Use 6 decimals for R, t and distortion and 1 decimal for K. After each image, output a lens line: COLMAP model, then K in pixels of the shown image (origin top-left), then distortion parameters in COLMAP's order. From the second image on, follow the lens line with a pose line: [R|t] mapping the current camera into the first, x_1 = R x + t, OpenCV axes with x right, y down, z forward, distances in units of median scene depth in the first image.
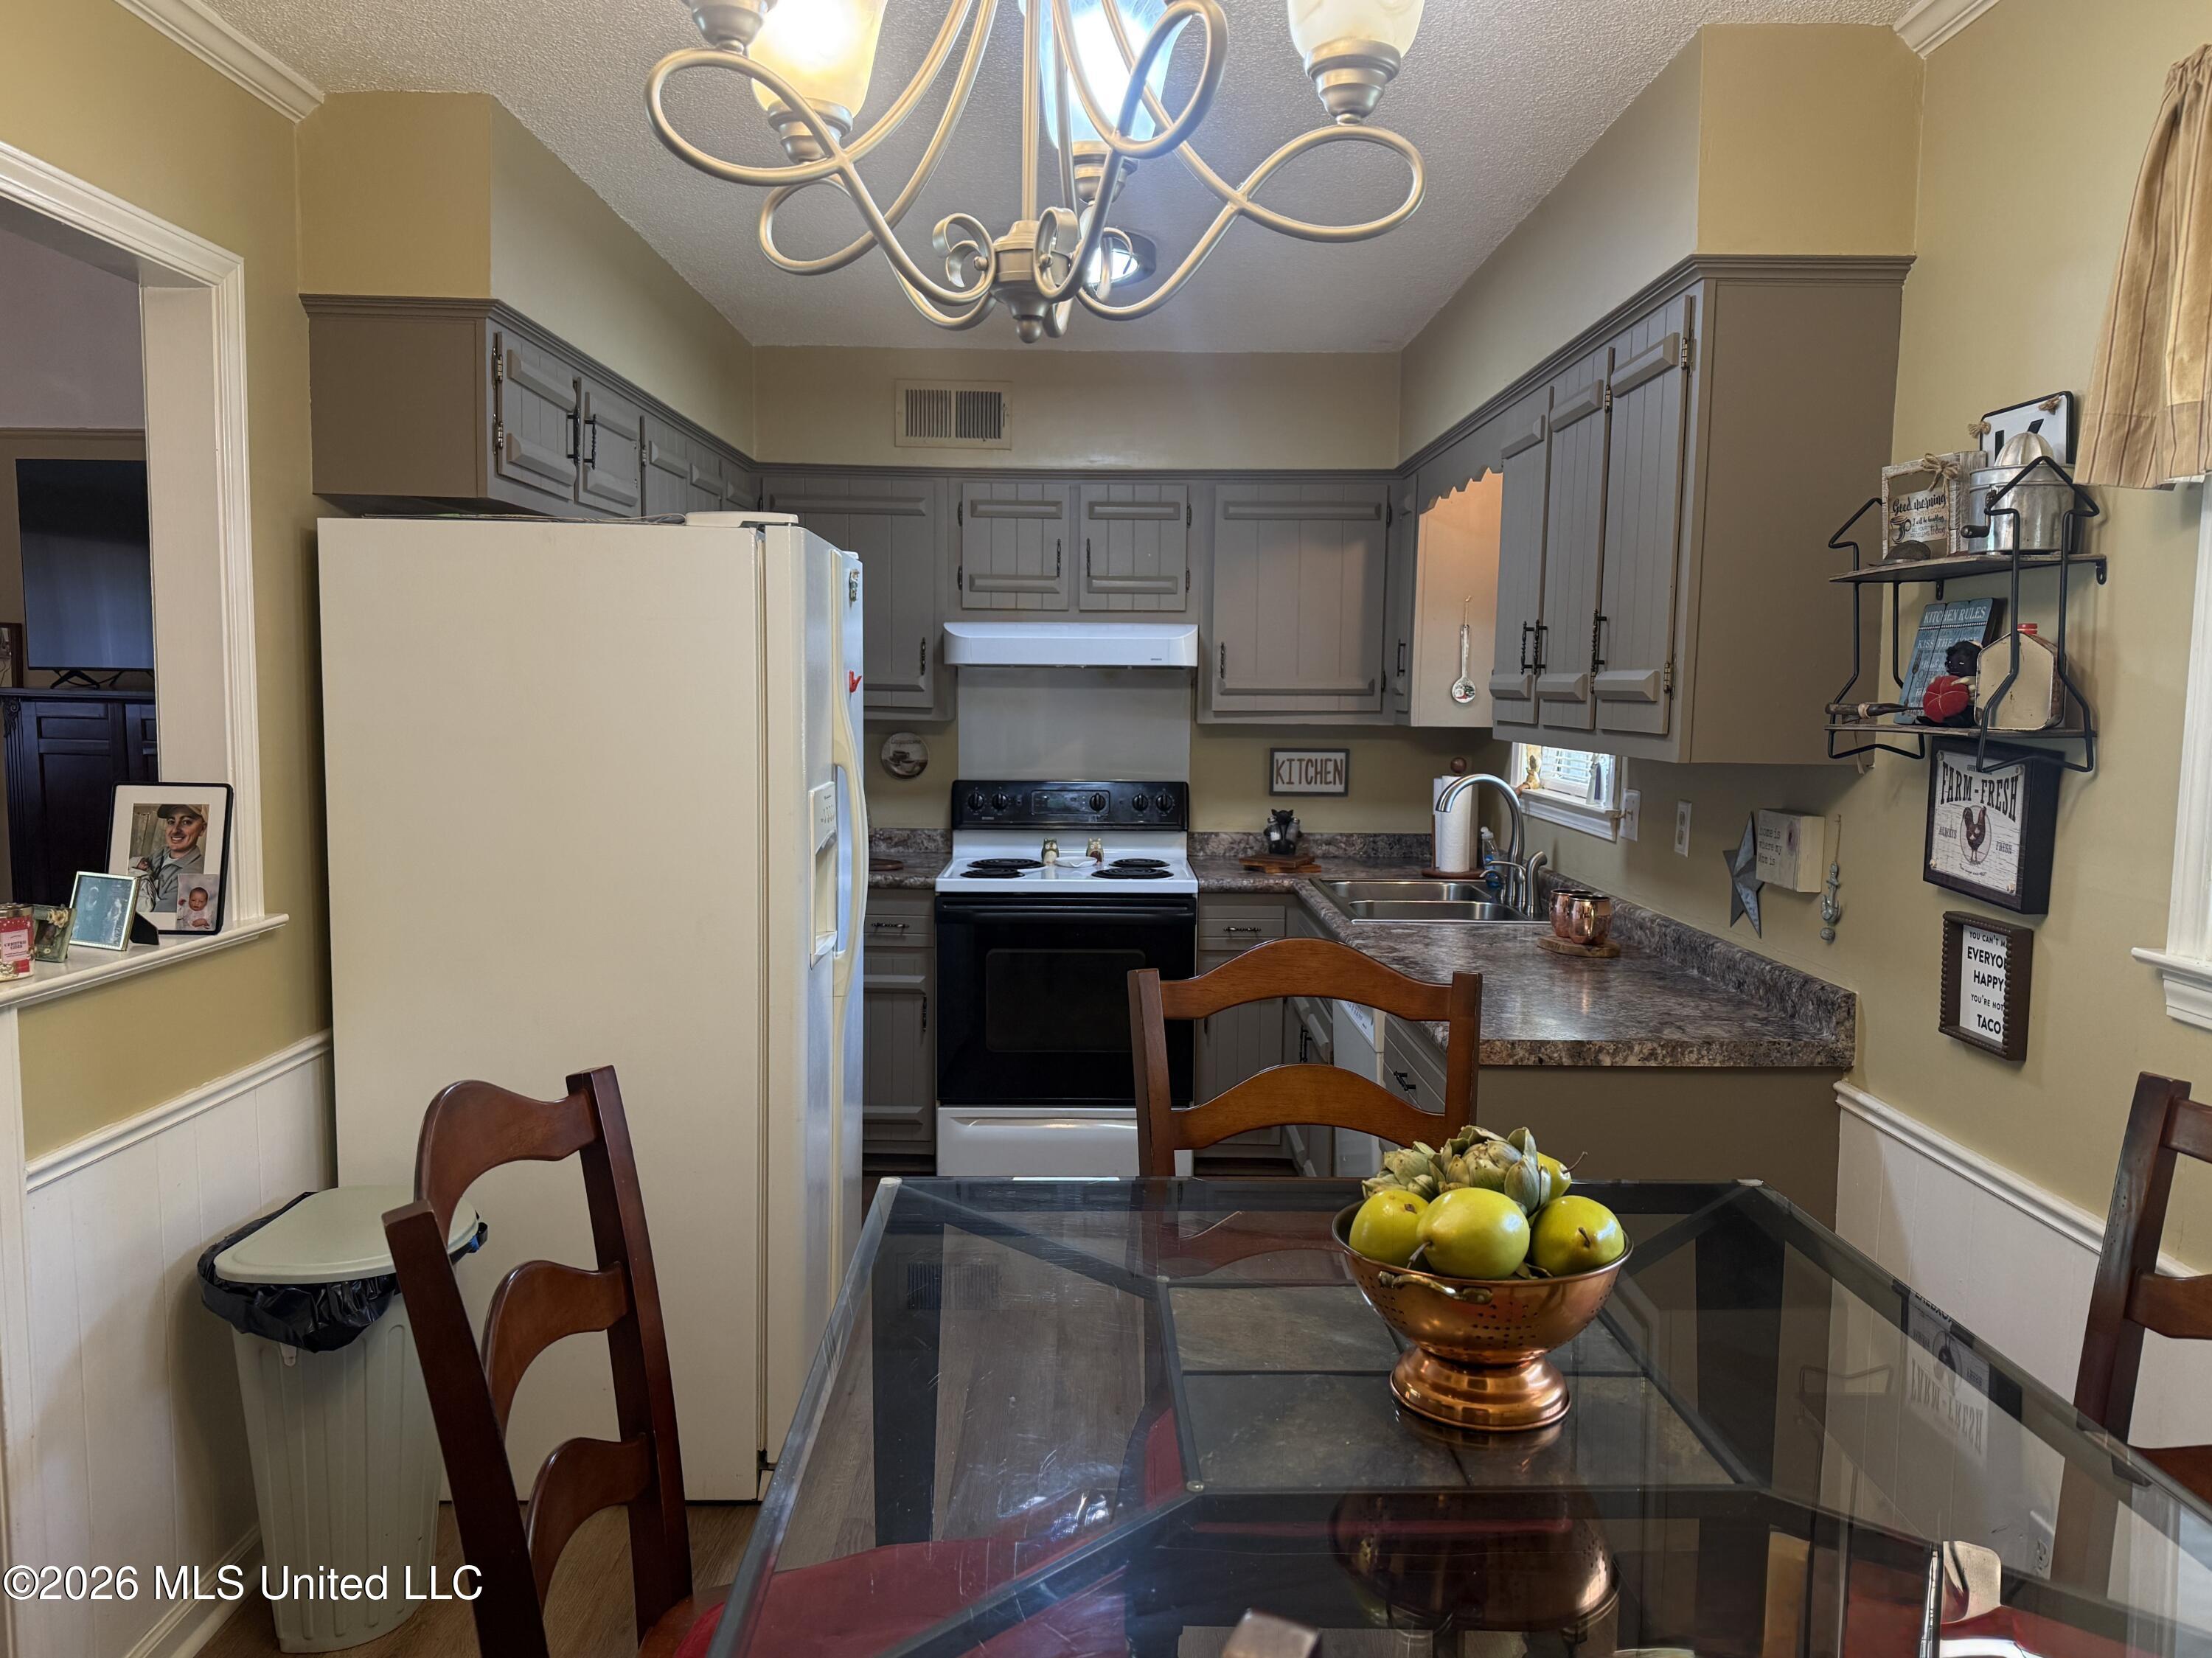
lens RADIAL K [[1575.7, 0, 1134.3], [0, 1575.7, 808.0], [0, 0, 1]] dist [0.128078, -0.276136]
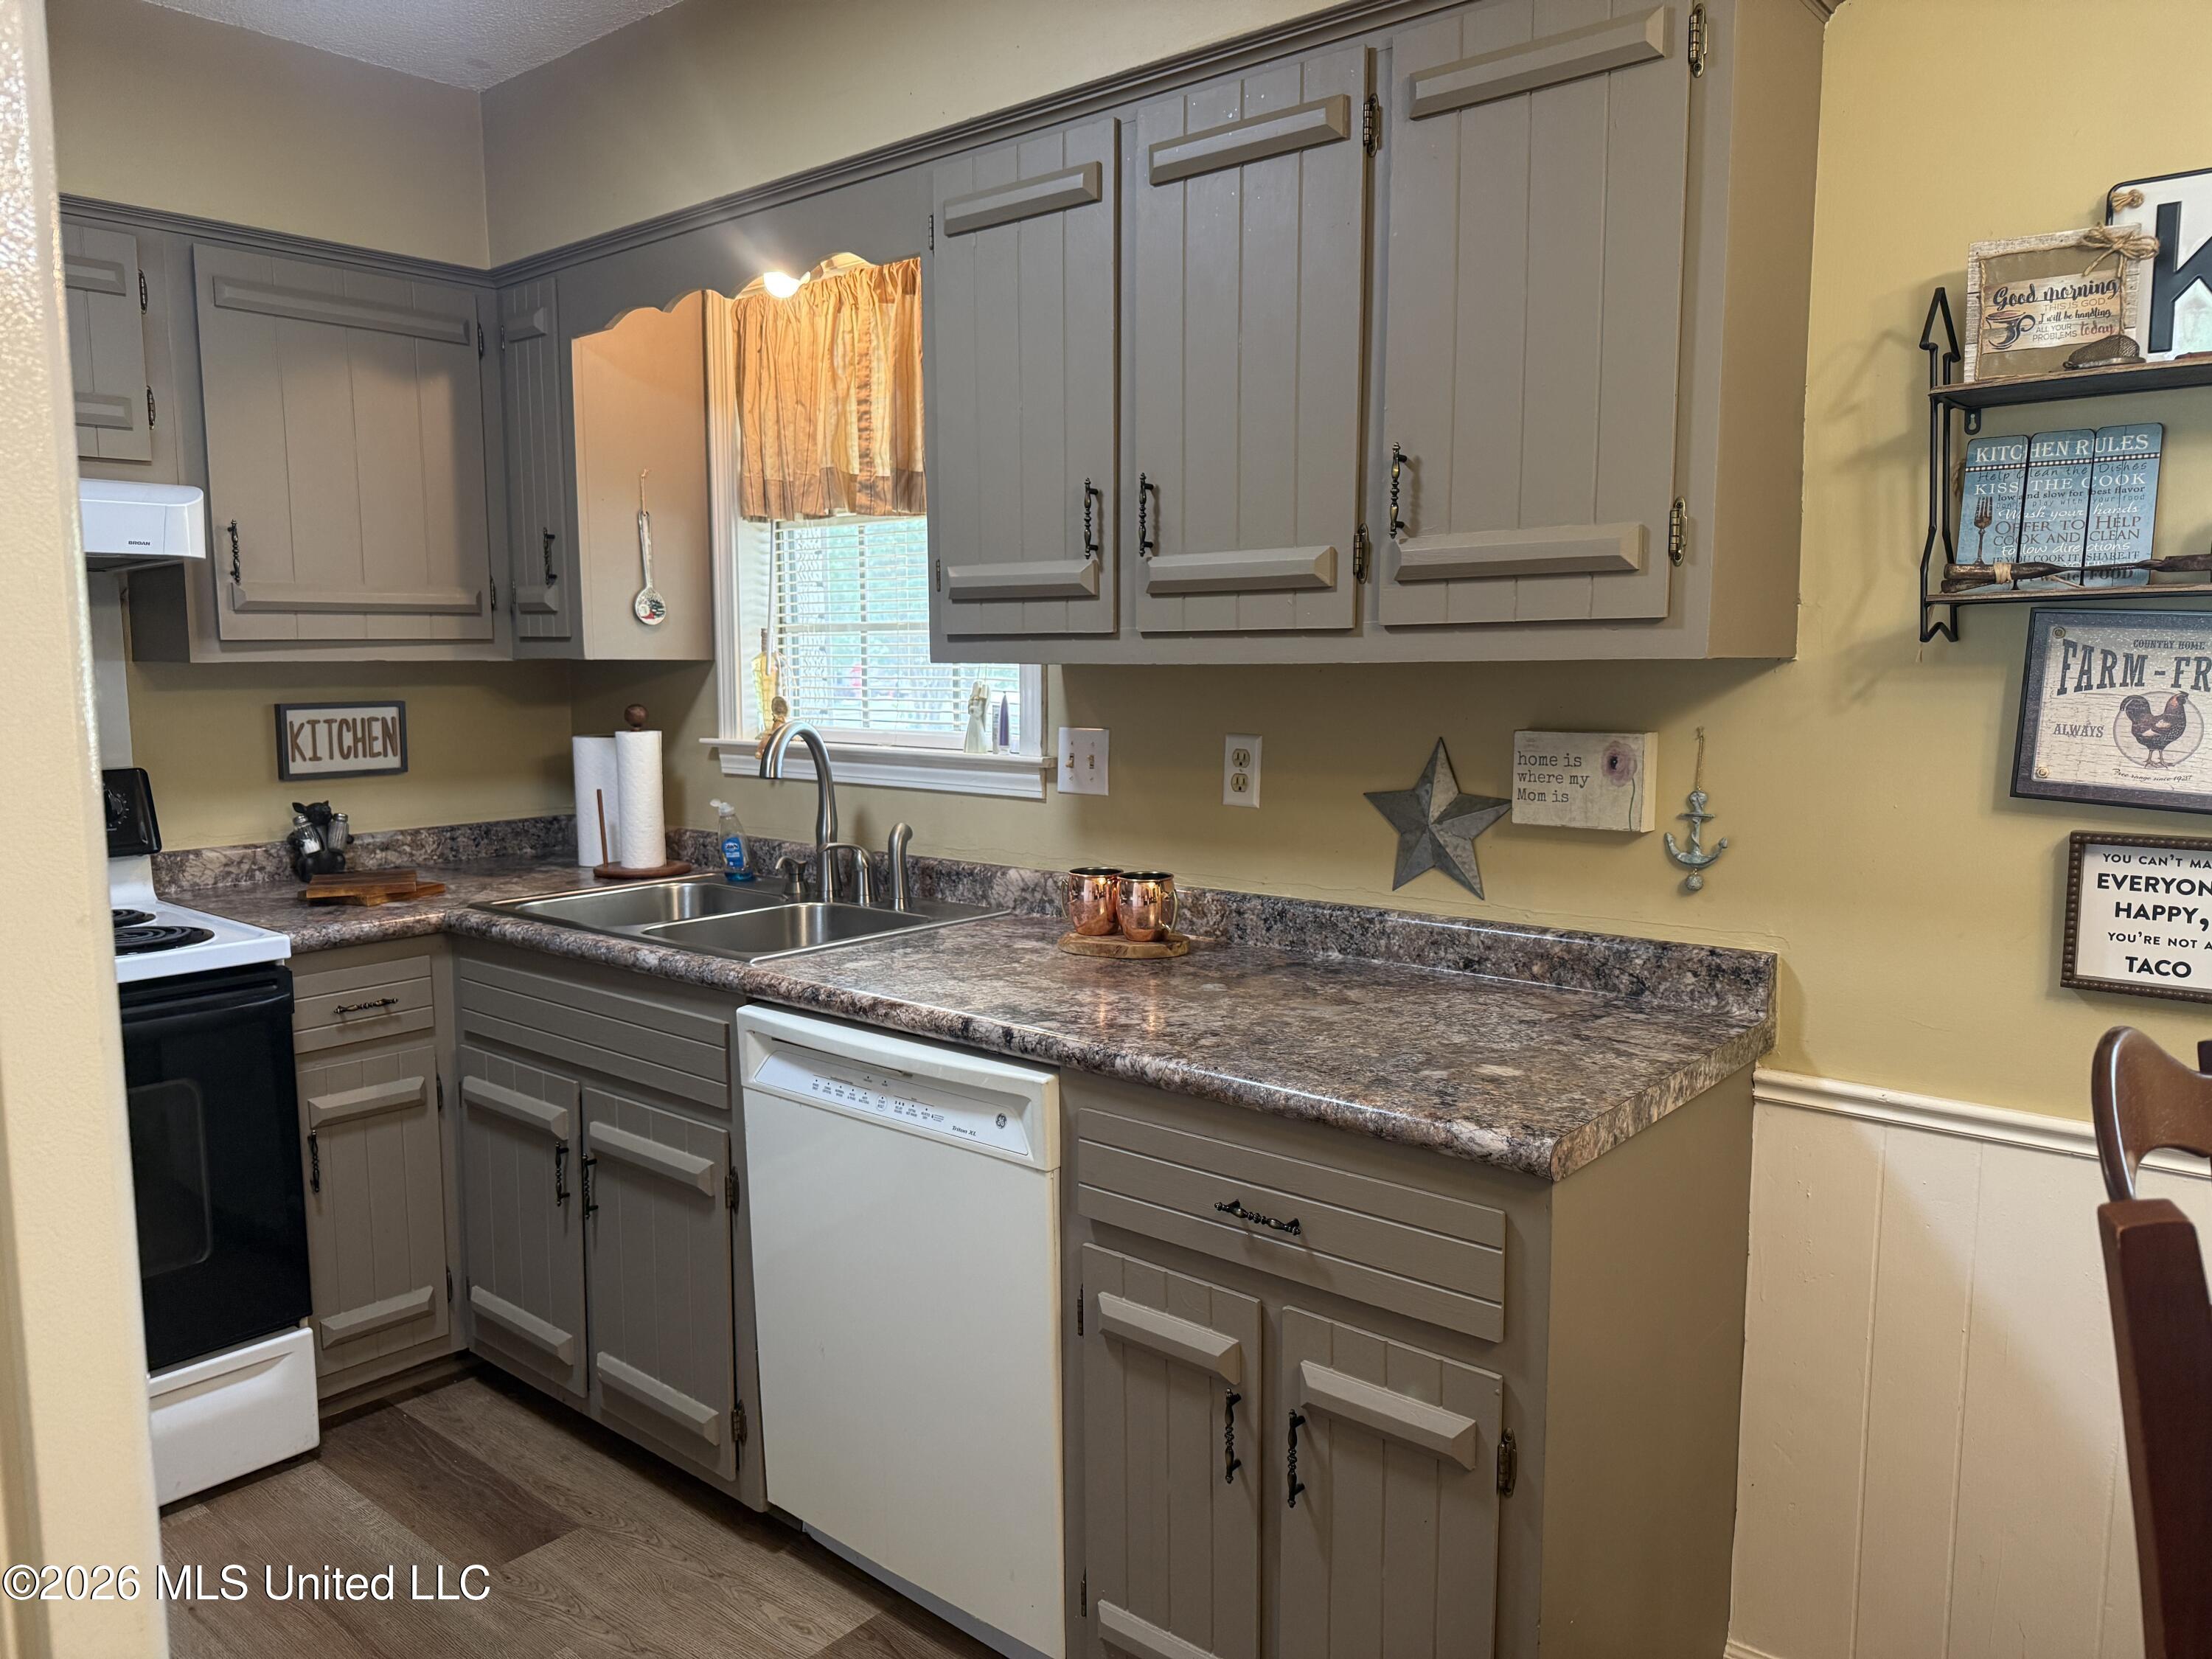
lens RADIAL K [[1543.1, 0, 1106.0], [0, 1543.1, 829.5], [0, 0, 1]] dist [0.151719, -0.256776]
pose [[0.670666, -0.098321, 0.735215, -0.172330], [0.069489, 0.995145, 0.069694, -0.010903], [-0.738498, 0.004348, 0.674242, 0.389566]]
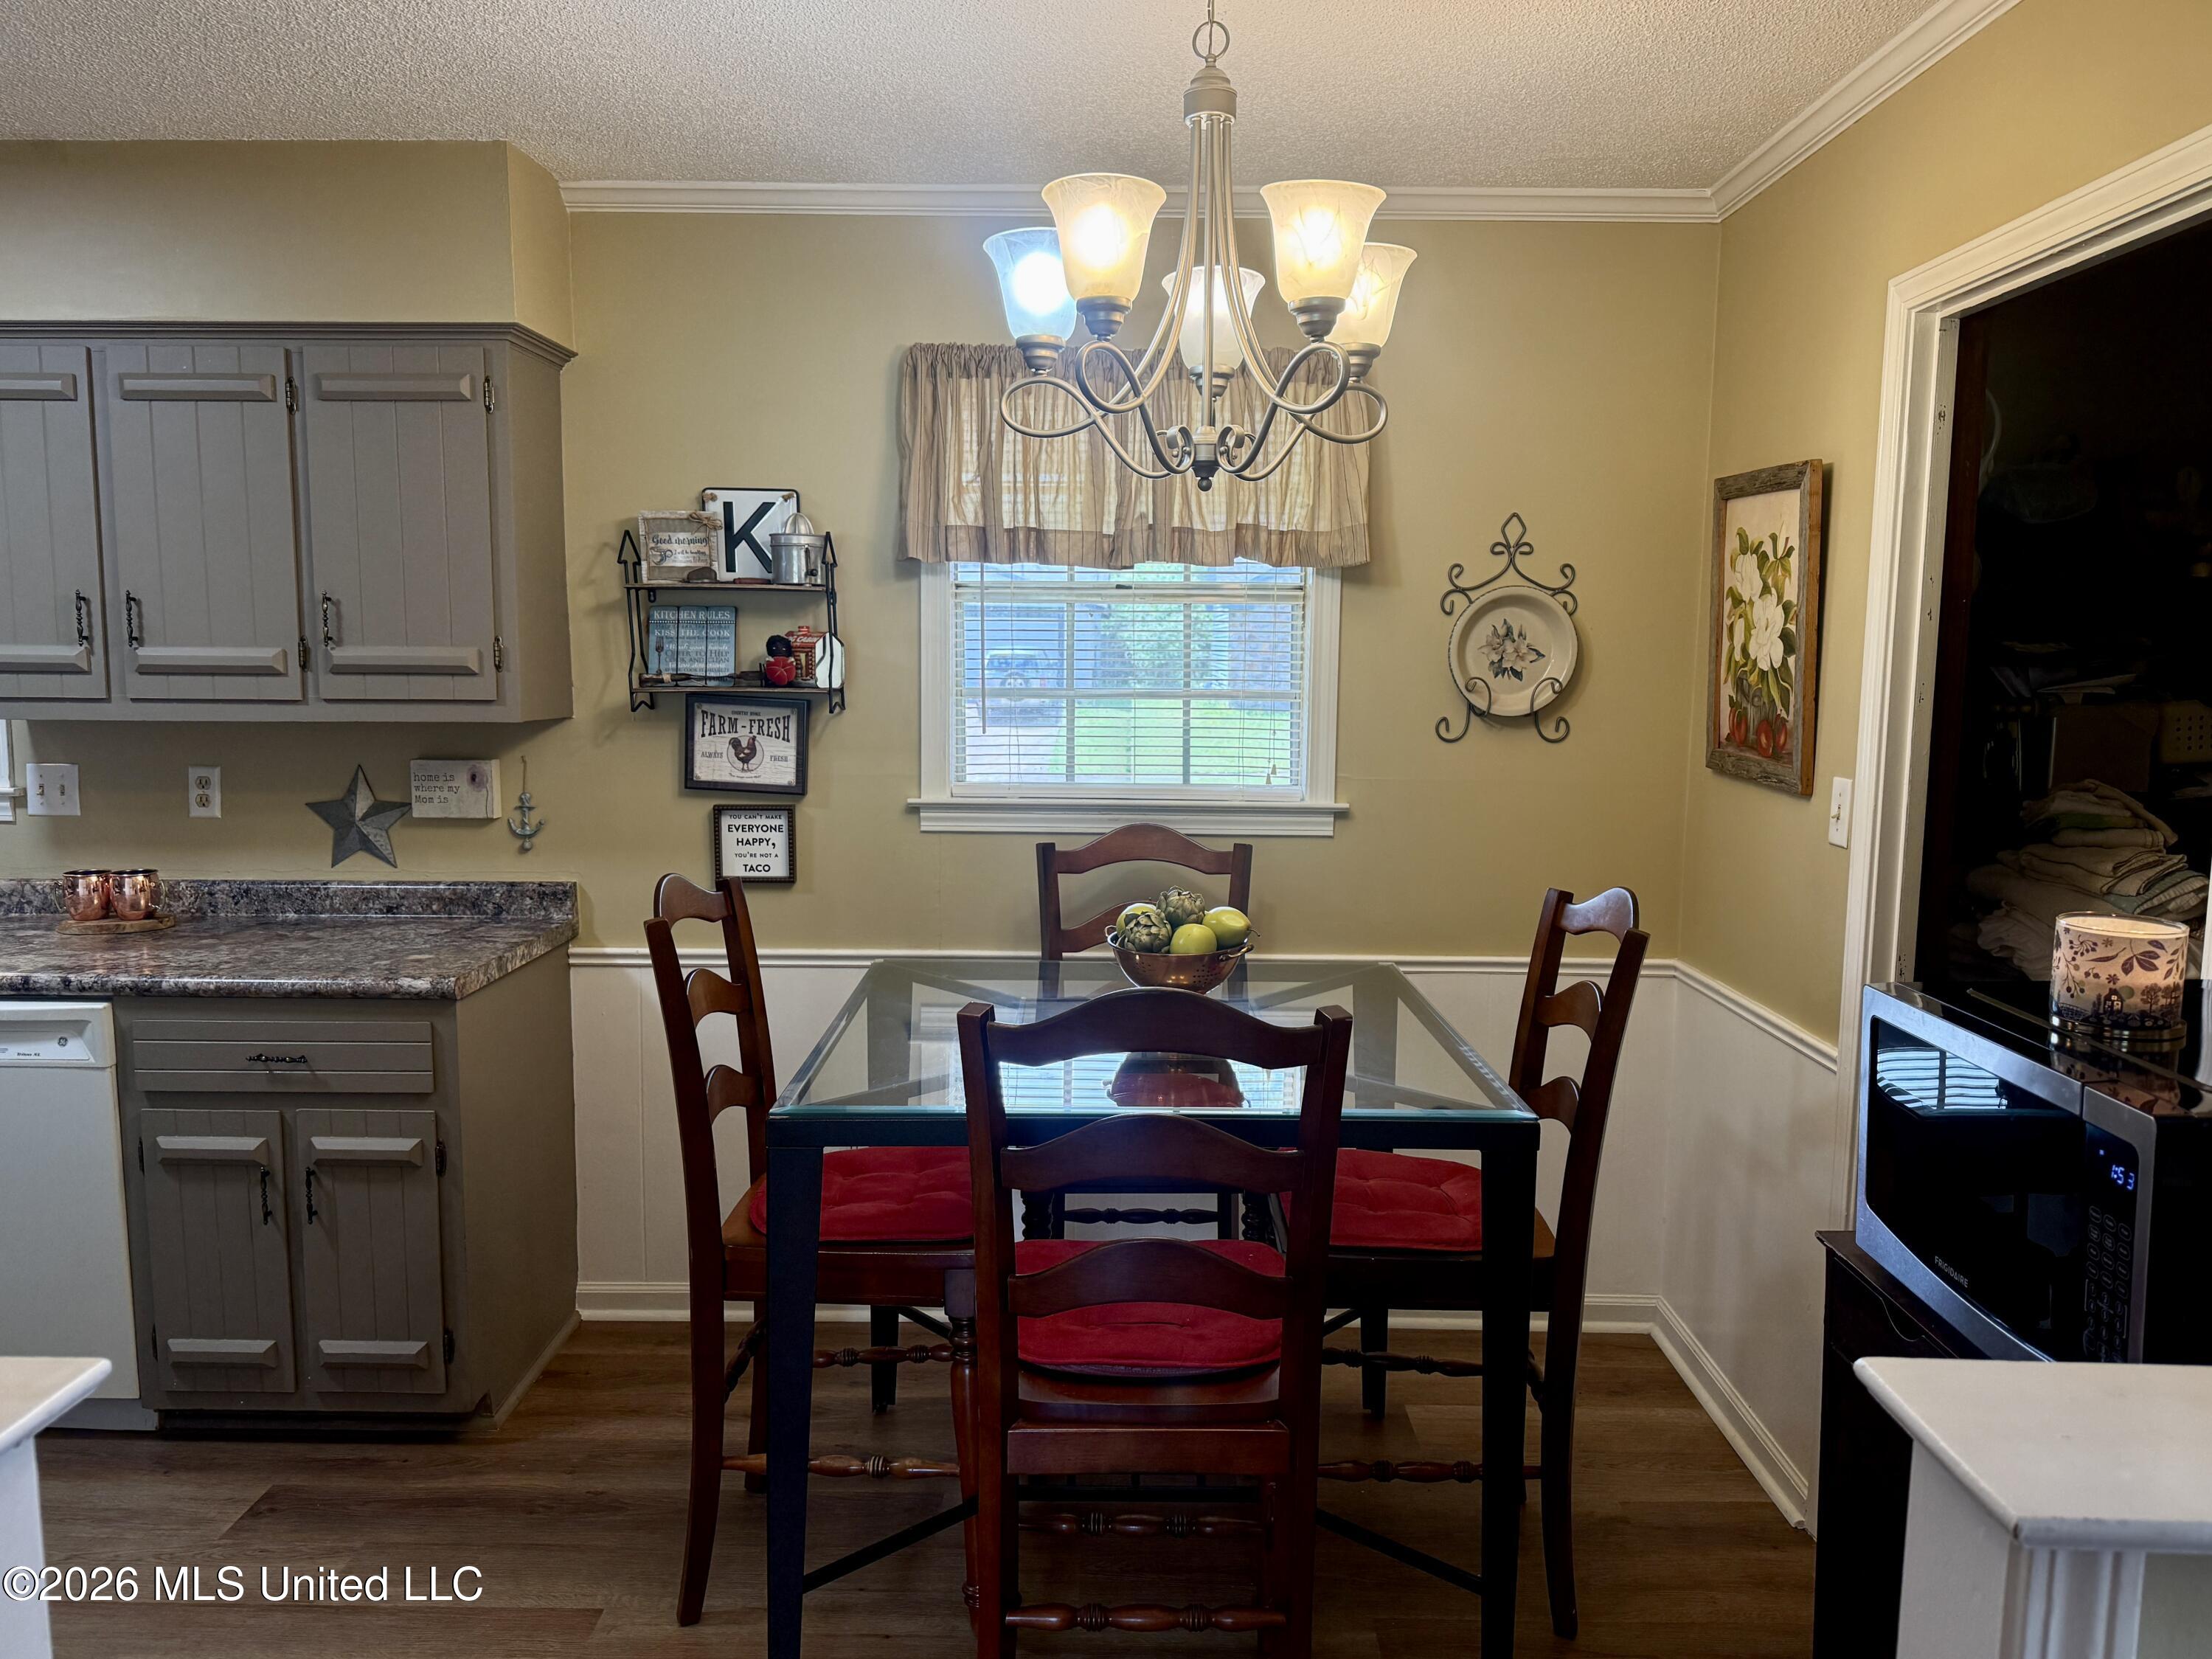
lens RADIAL K [[1547.5, 0, 1133.4], [0, 1547.5, 841.8], [0, 0, 1]] dist [0.002142, -0.028858]
pose [[0.022351, -0.133330, 0.990820, -0.463710], [0.067129, 0.989031, 0.131575, -0.033692], [-0.997494, 0.063572, 0.031056, 0.253218]]
